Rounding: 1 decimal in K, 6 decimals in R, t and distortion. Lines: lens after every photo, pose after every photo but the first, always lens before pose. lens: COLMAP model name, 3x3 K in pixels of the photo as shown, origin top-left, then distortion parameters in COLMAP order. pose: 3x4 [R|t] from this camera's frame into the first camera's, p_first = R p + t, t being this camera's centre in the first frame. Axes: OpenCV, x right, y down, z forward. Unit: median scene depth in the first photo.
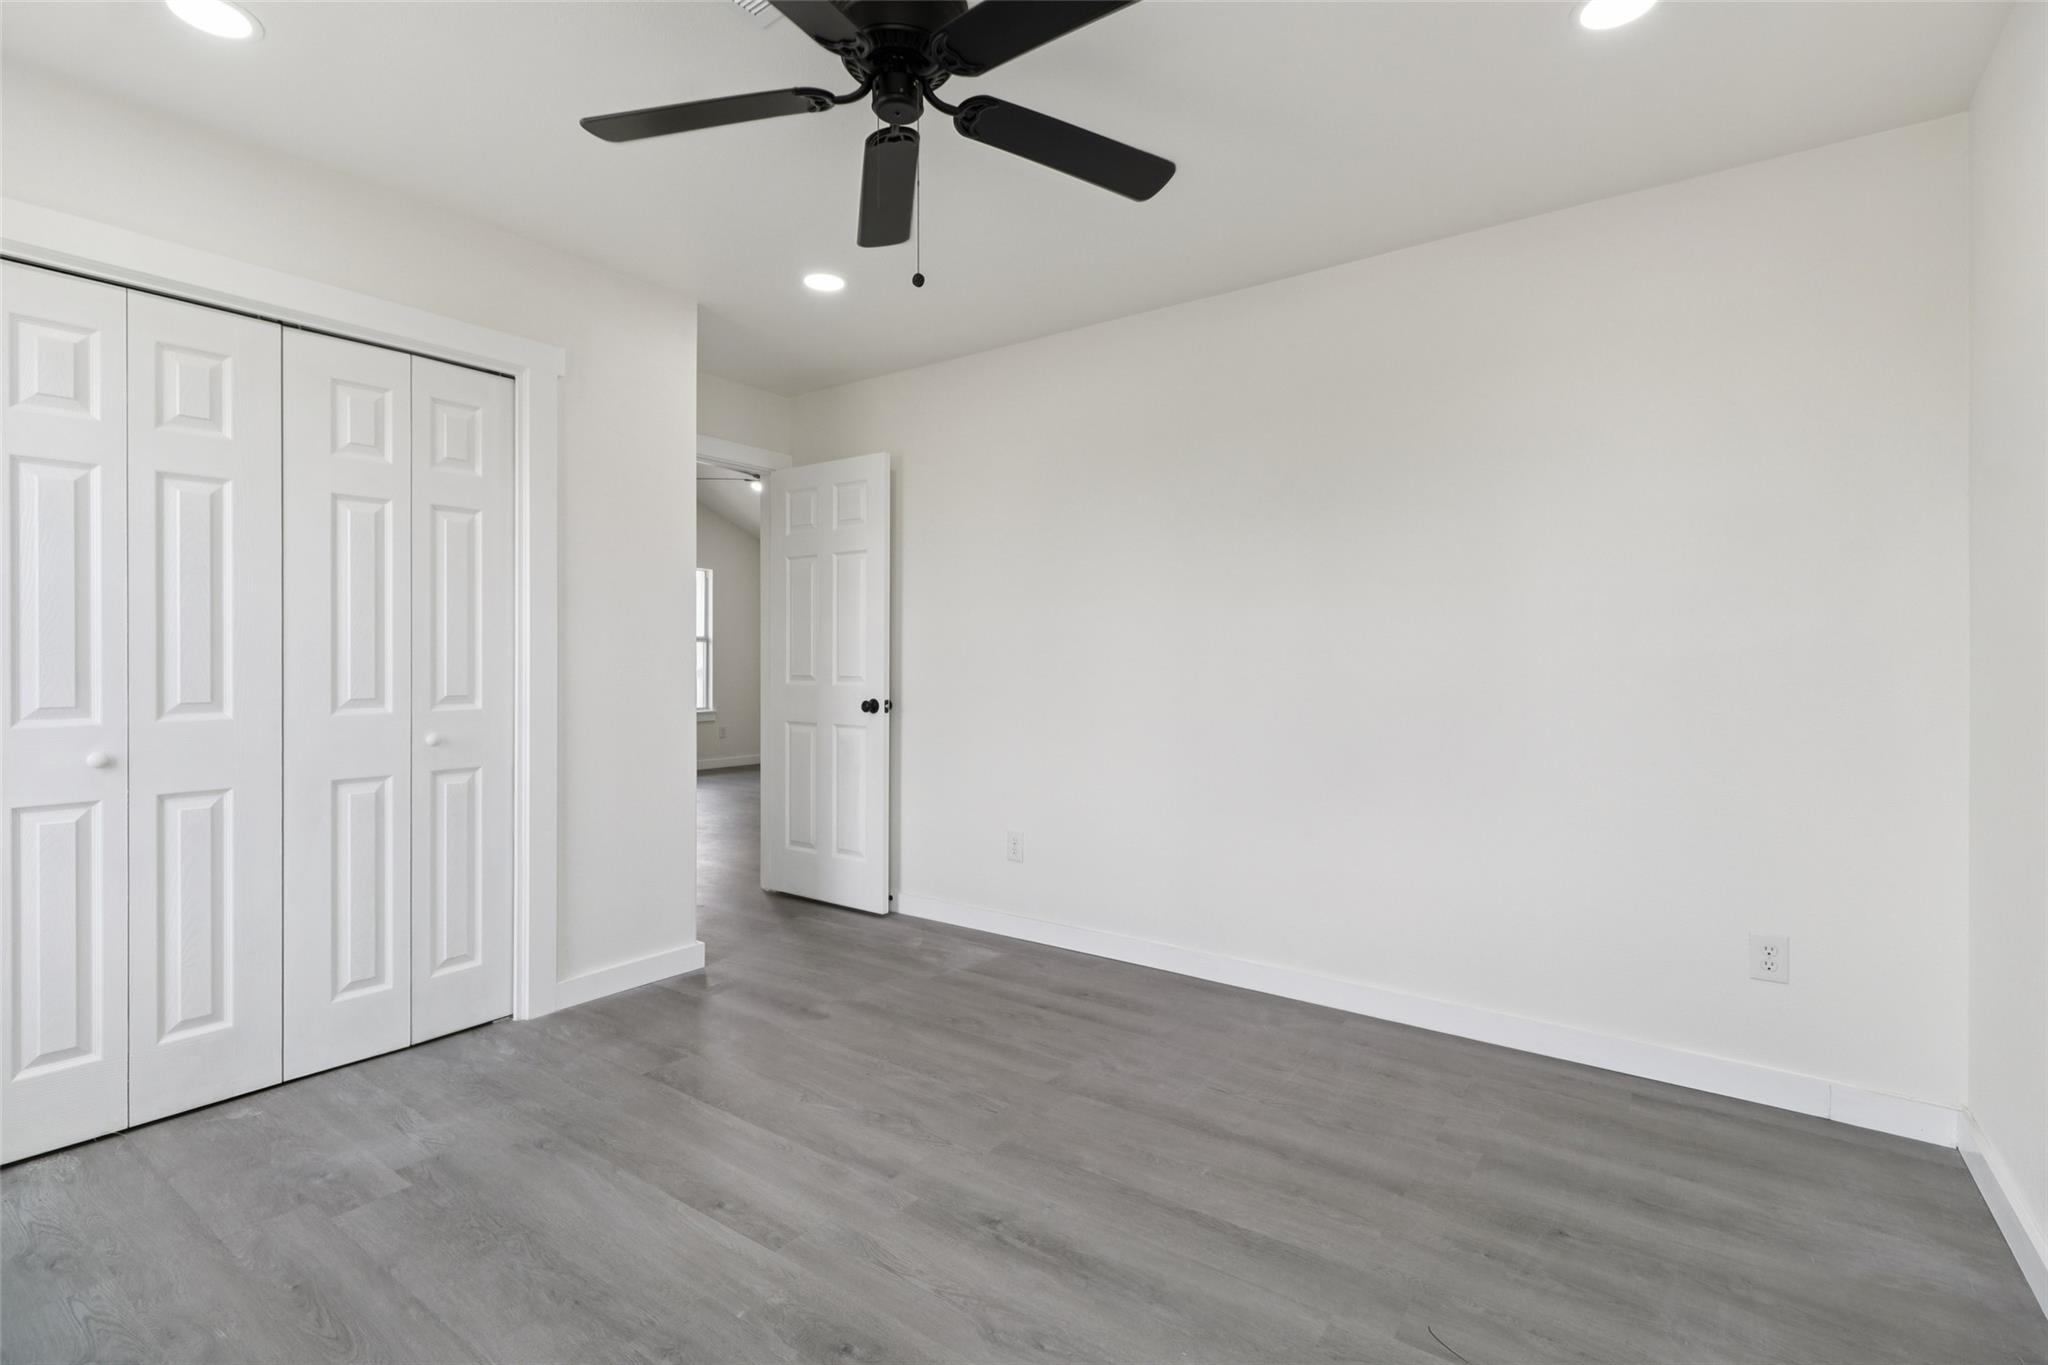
lens RADIAL K [[957.6, 0, 1020.0], [0, 957.6, 671.9], [0, 0, 1]] dist [0.003180, -0.000570]
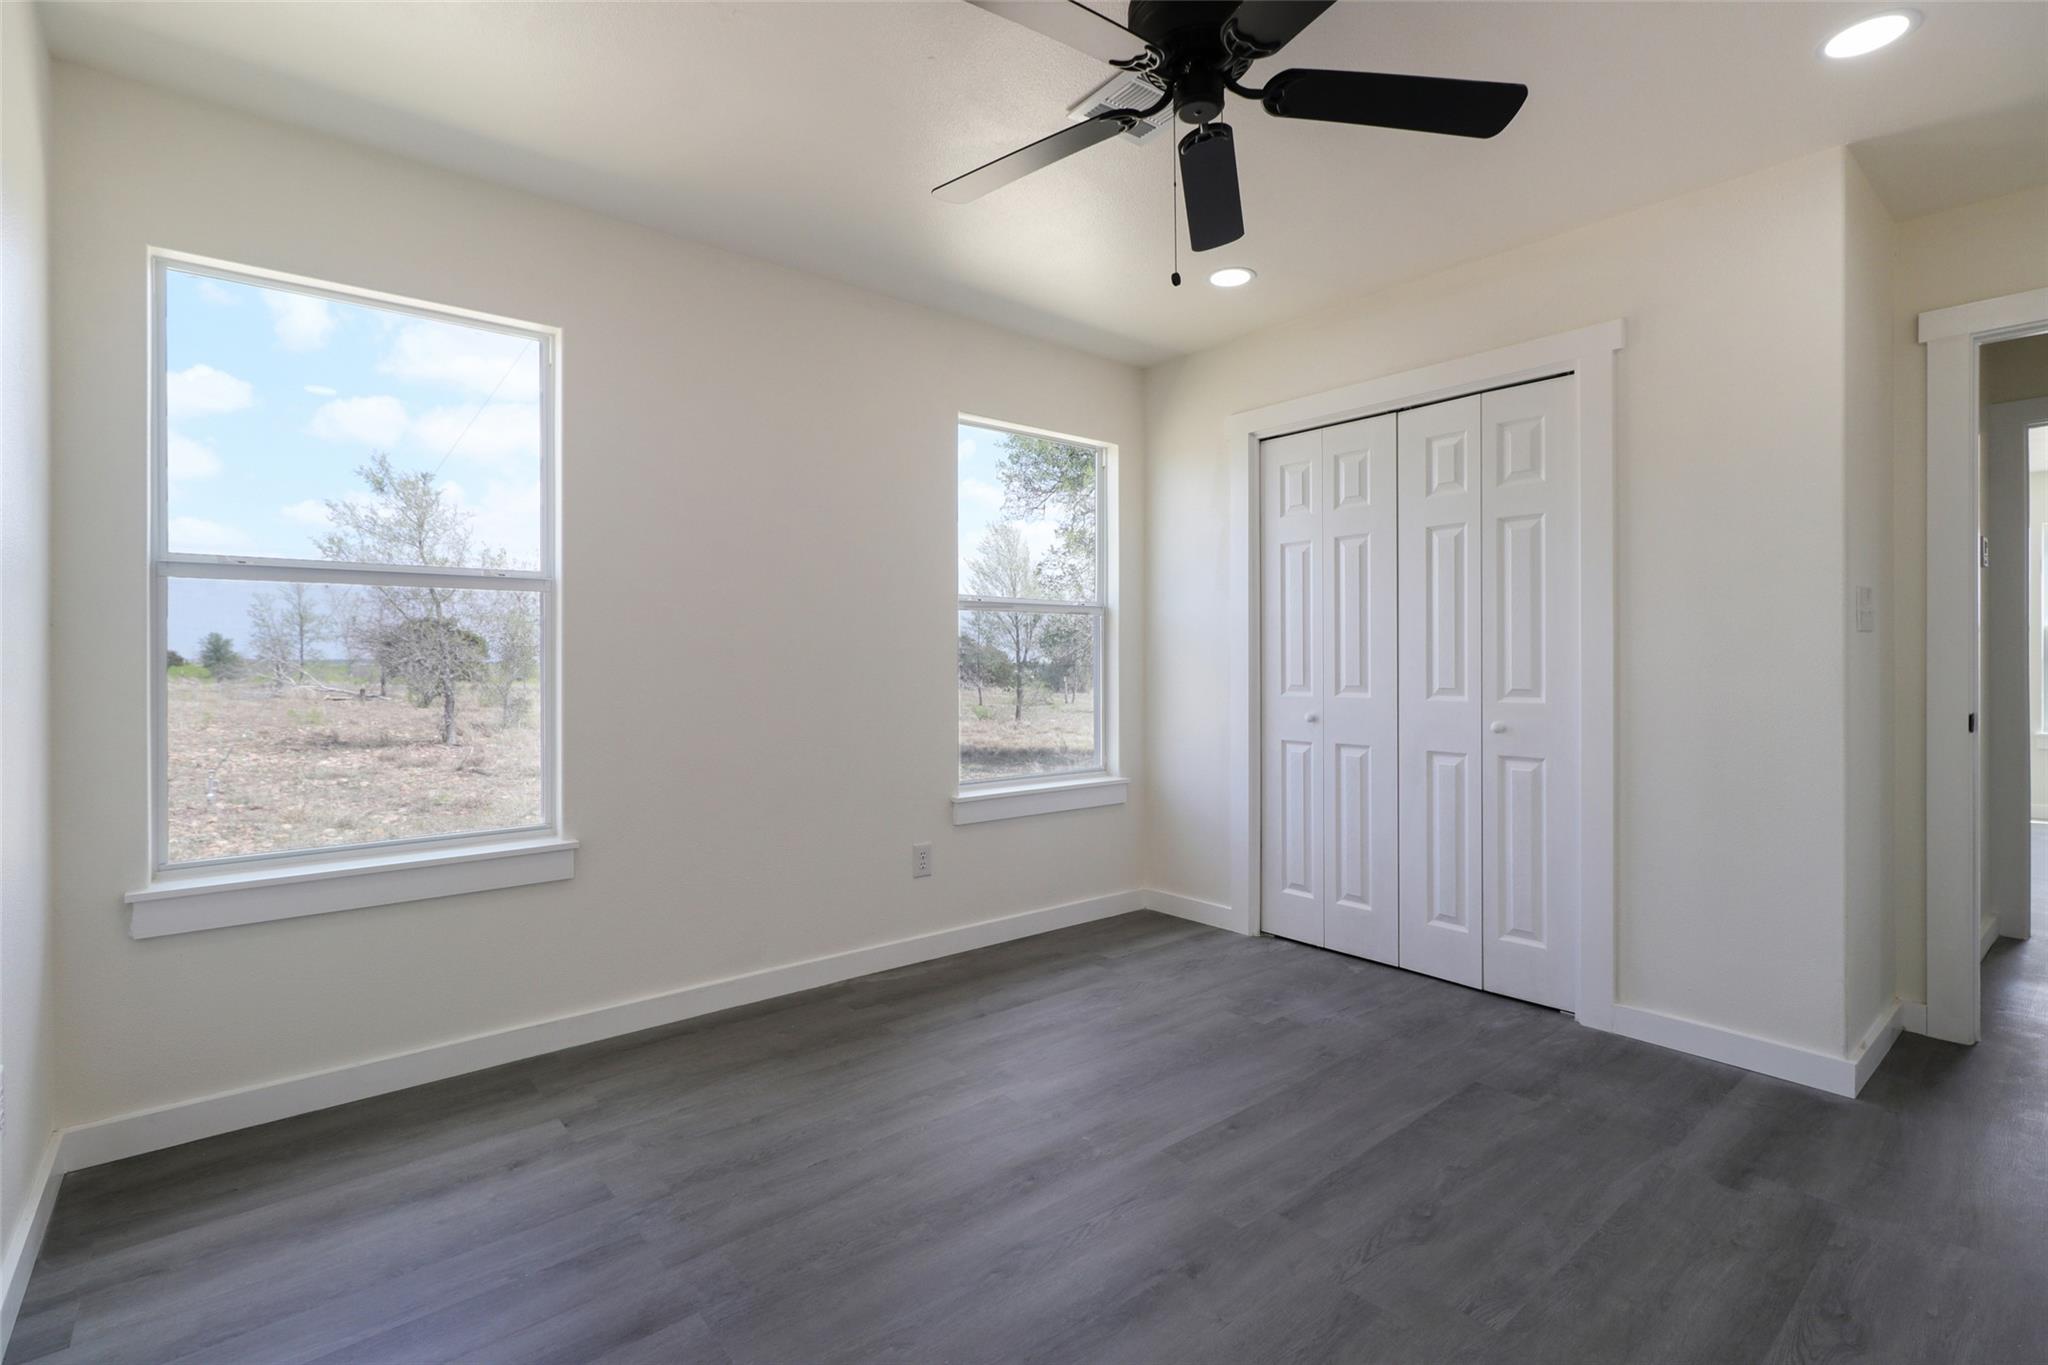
lens RADIAL K [[957.6, 0, 1021.5], [0, 957.6, 671.7], [0, 0, 1]] dist [0.003180, -0.000570]
pose [[-0.254738, 0.007656, -0.966980, 0.652638], [-0.012874, 0.999853, 0.011308, -0.000242], [0.966924, 0.015330, -0.254602, 0.787411]]
